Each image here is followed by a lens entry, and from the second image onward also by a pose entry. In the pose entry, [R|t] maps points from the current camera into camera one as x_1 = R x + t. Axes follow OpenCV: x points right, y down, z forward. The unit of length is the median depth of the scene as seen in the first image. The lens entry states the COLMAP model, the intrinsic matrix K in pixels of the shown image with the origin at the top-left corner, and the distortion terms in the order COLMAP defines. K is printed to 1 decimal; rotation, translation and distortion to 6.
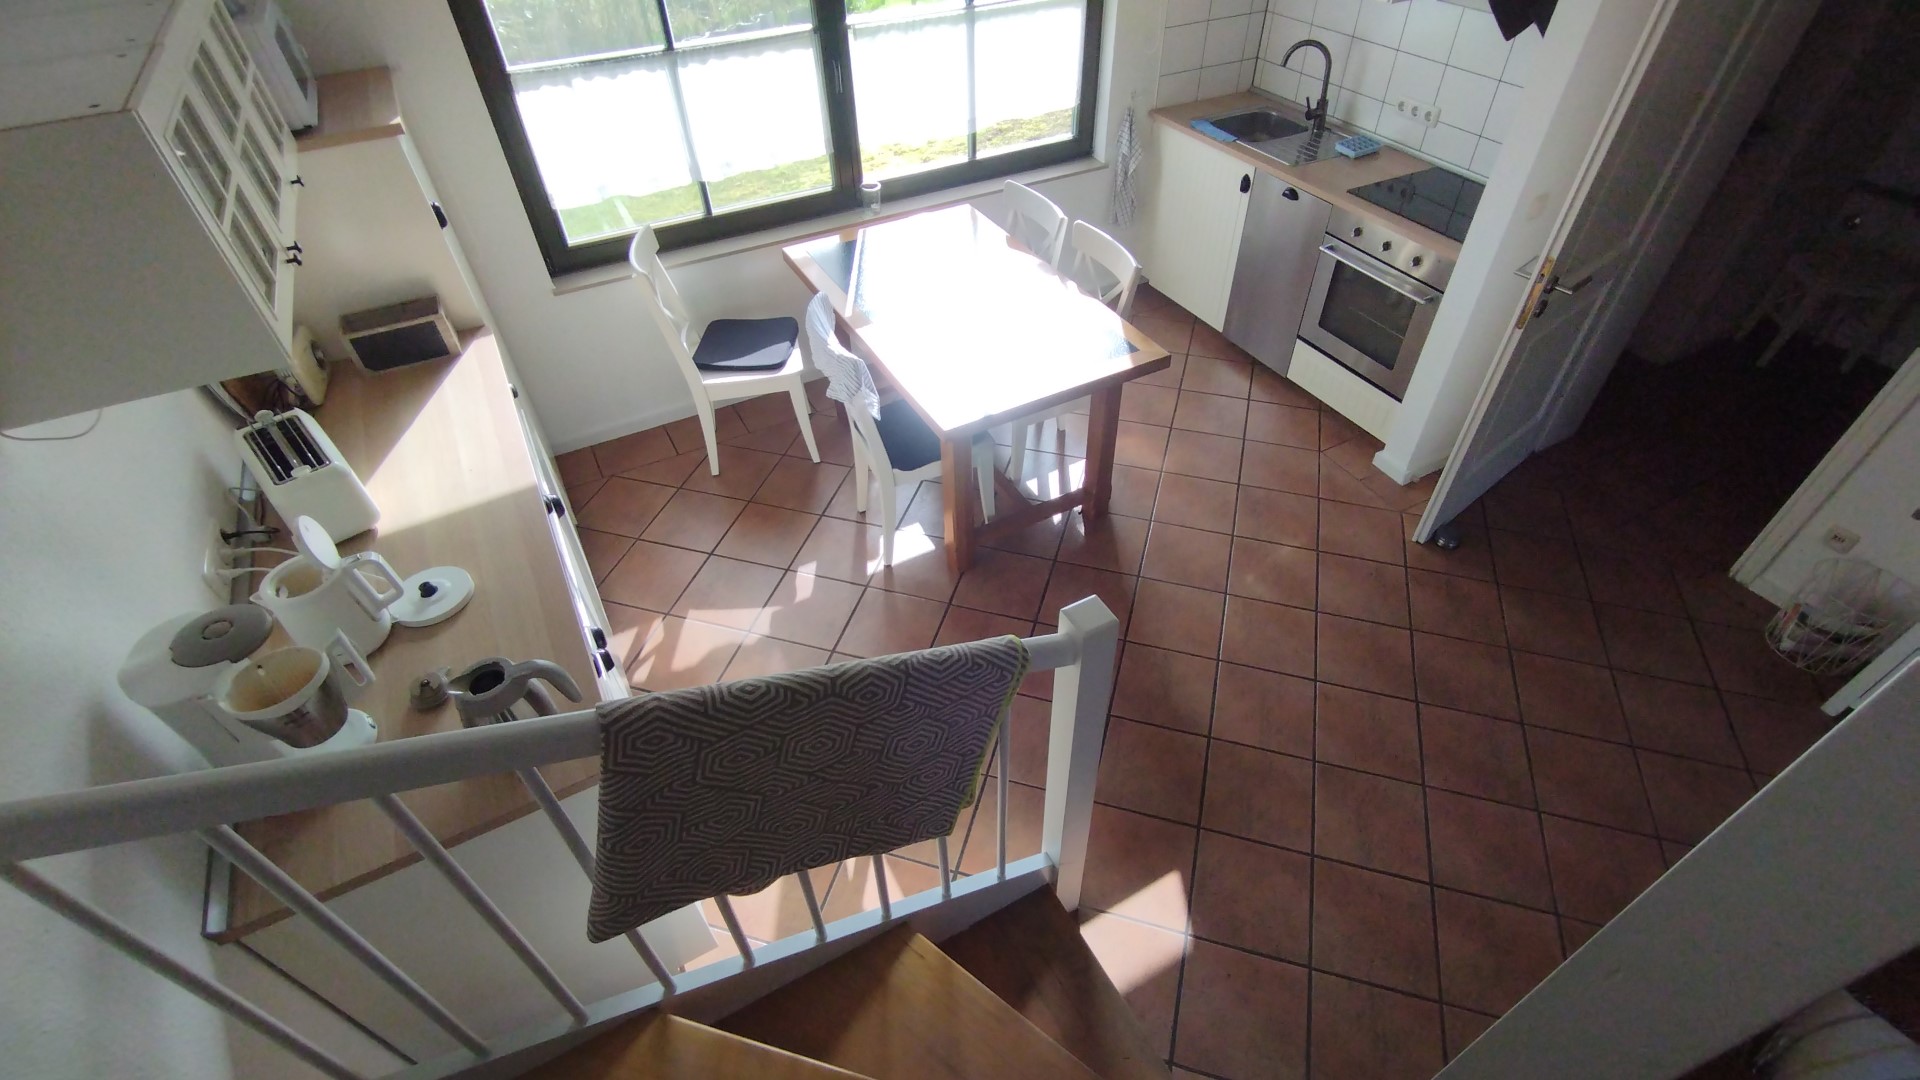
lens RADIAL K [[893.6, 0, 969.5], [0, 893.6, 571.8], [0, 0, 1]] dist [-0.000033, 0.000219]
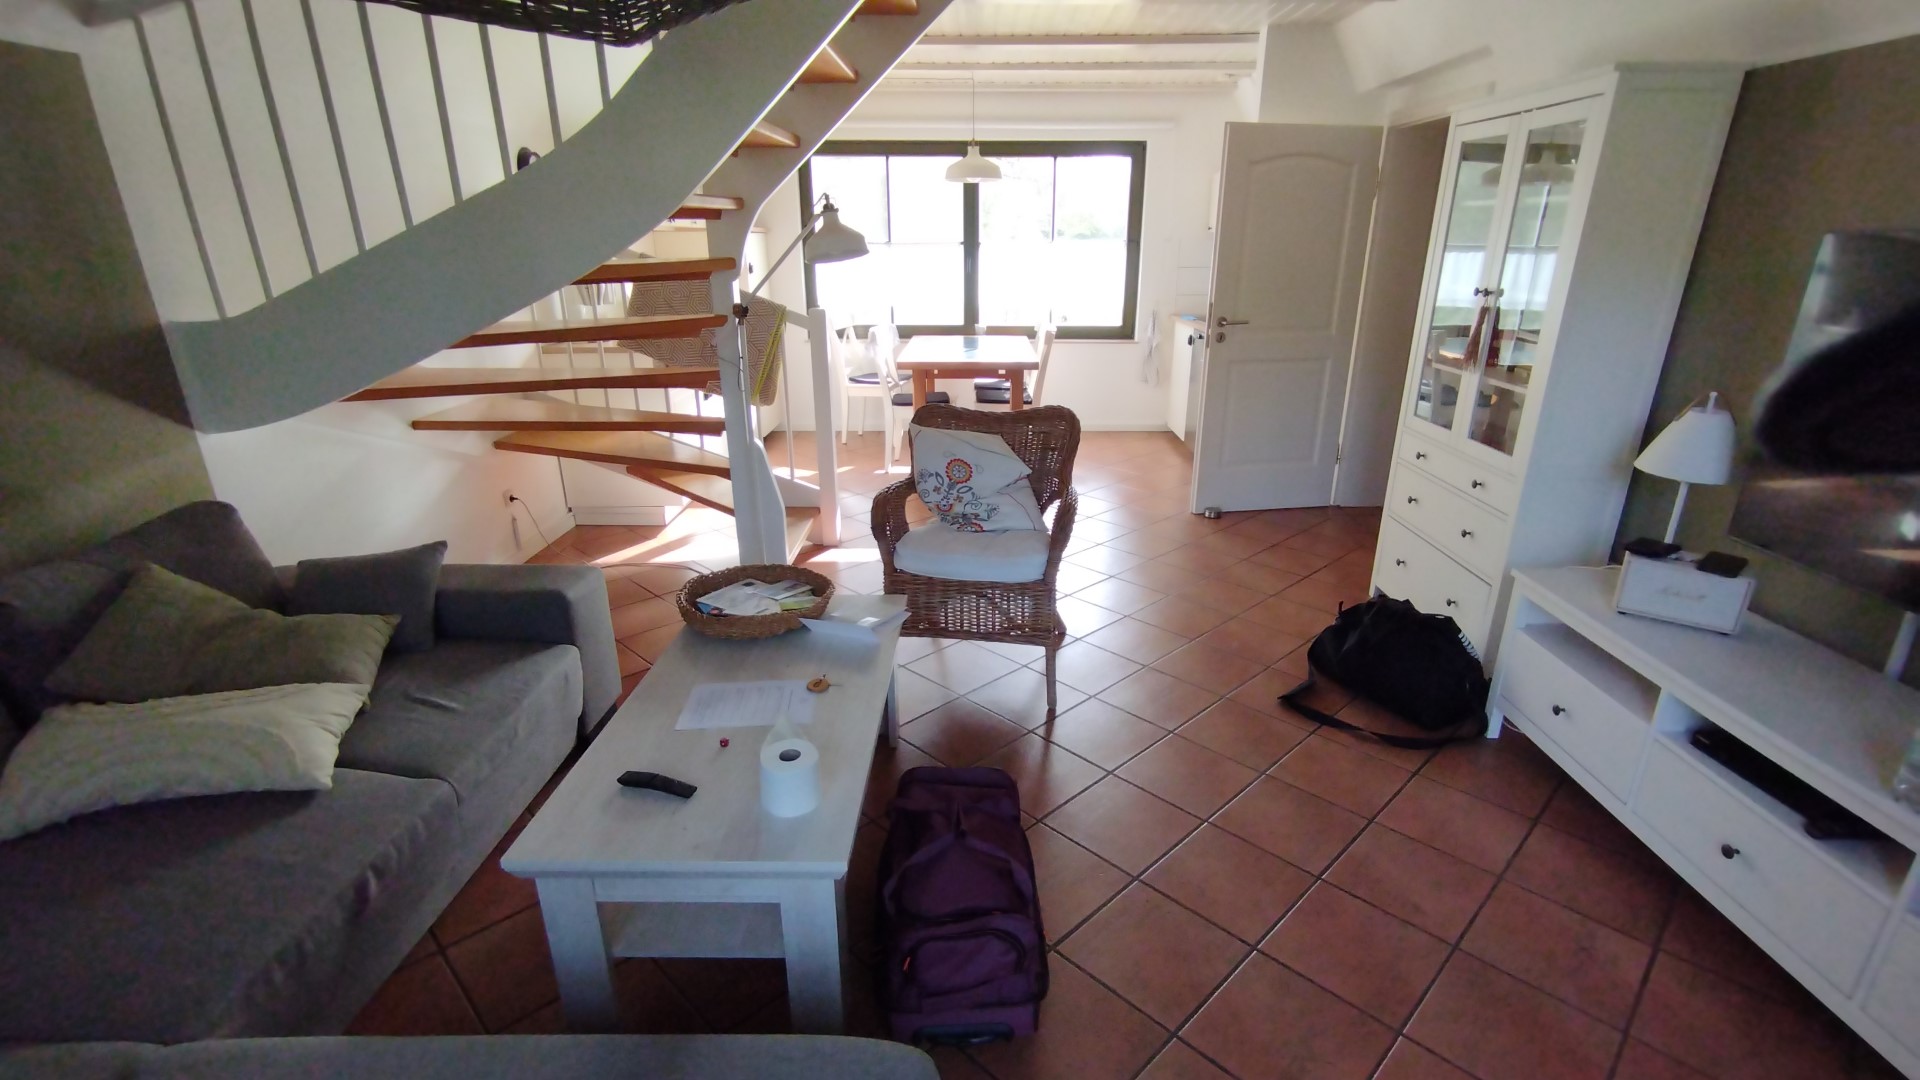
lens RADIAL K [[893.6, 0, 969.5], [0, 893.6, 571.8], [0, 0, 1]] dist [-0.000033, 0.000219]
pose [[0.876074, 0.190417, -0.442985, 0.736897], [-0.356444, 0.874460, -0.329040, 0.570347], [0.324718, 0.446163, 0.833965, -0.249133]]
